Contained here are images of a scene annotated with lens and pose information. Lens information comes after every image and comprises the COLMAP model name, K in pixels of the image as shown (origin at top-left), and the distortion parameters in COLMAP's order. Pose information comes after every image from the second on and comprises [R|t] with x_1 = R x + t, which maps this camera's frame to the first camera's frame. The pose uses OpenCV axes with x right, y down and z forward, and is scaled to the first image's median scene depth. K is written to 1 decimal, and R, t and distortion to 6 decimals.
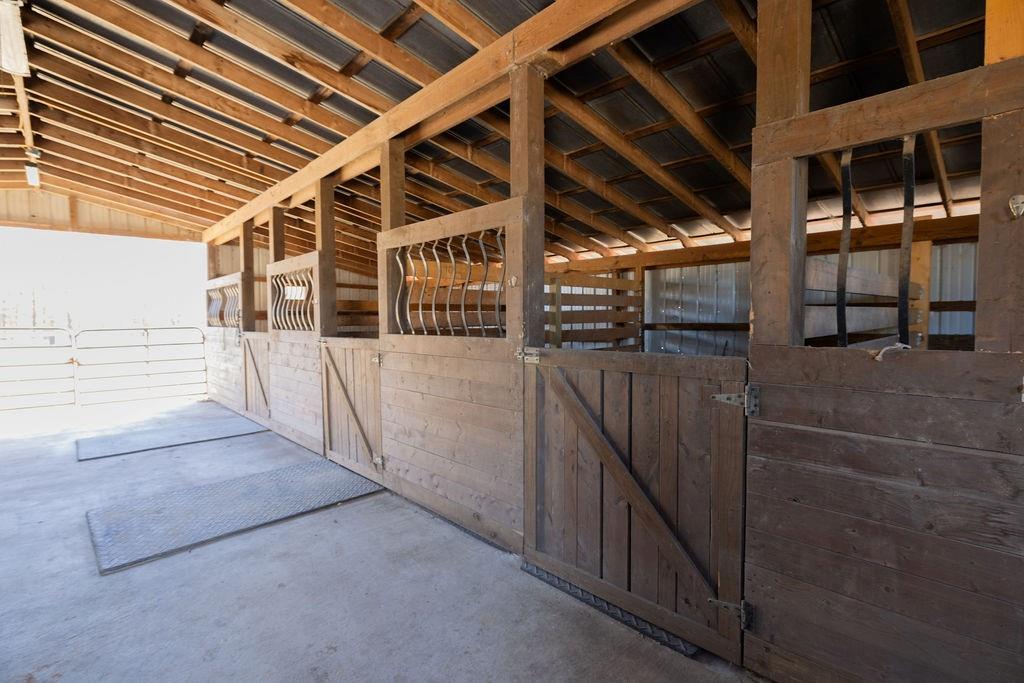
lens RADIAL K [[480.9, 0, 517.3], [0, 480.9, 342.2], [0, 0, 1]] dist [0.002107, 0.000146]
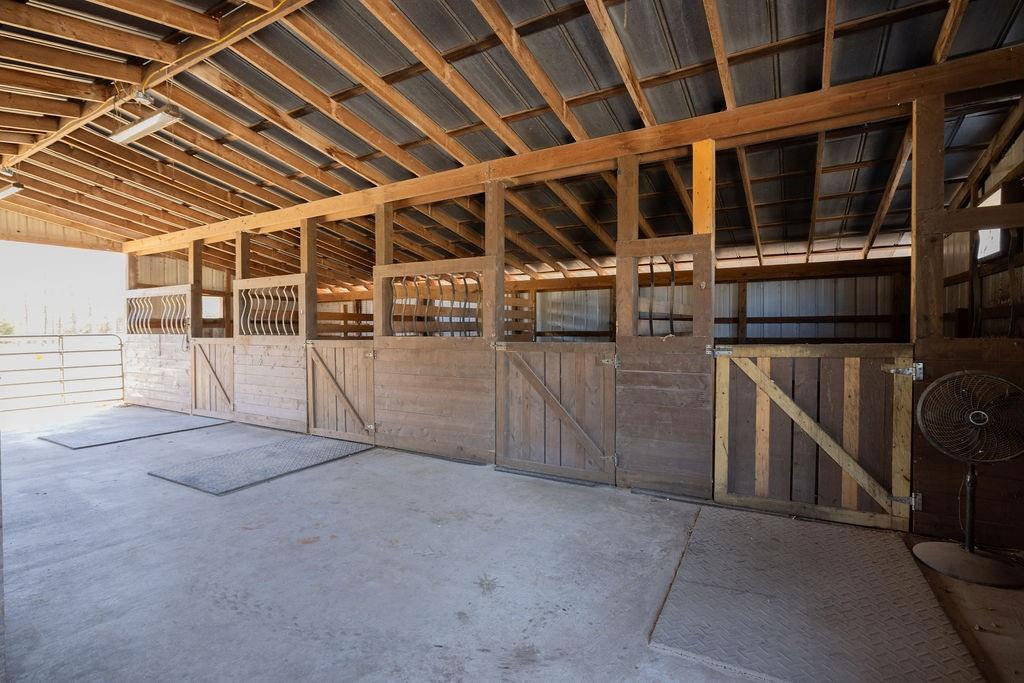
lens RADIAL K [[480.9, 0, 514.1], [0, 480.9, 340.5], [0, 0, 1]] dist [0.002107, 0.000146]
pose [[0.962565, -0.001504, 0.271048, -0.215334], [0.008978, 0.999613, -0.026337, 0.028766], [-0.270903, 0.027785, 0.962206, -0.378542]]
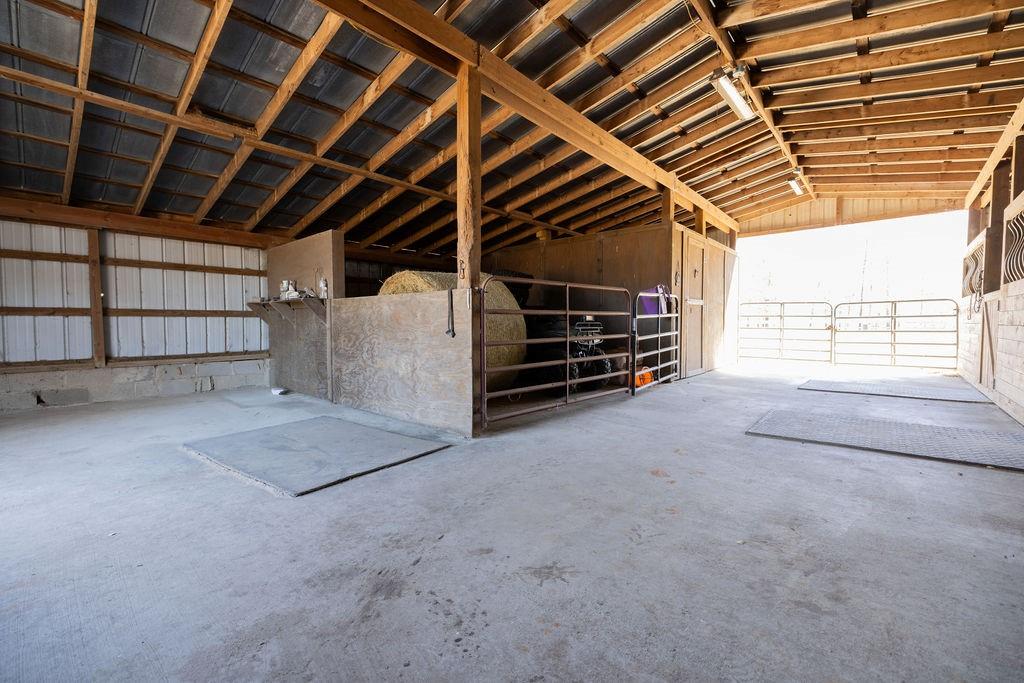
lens RADIAL K [[431.0, 0, 511.1], [0, 431.0, 341.7], [0, 0, 1]] dist [0.002271, 0.000405]
pose [[0.088017, 0.048003, -0.994962, 0.216764], [-0.041020, 0.998166, 0.044529, 0.090866], [0.995274, 0.036894, 0.089824, 0.080267]]
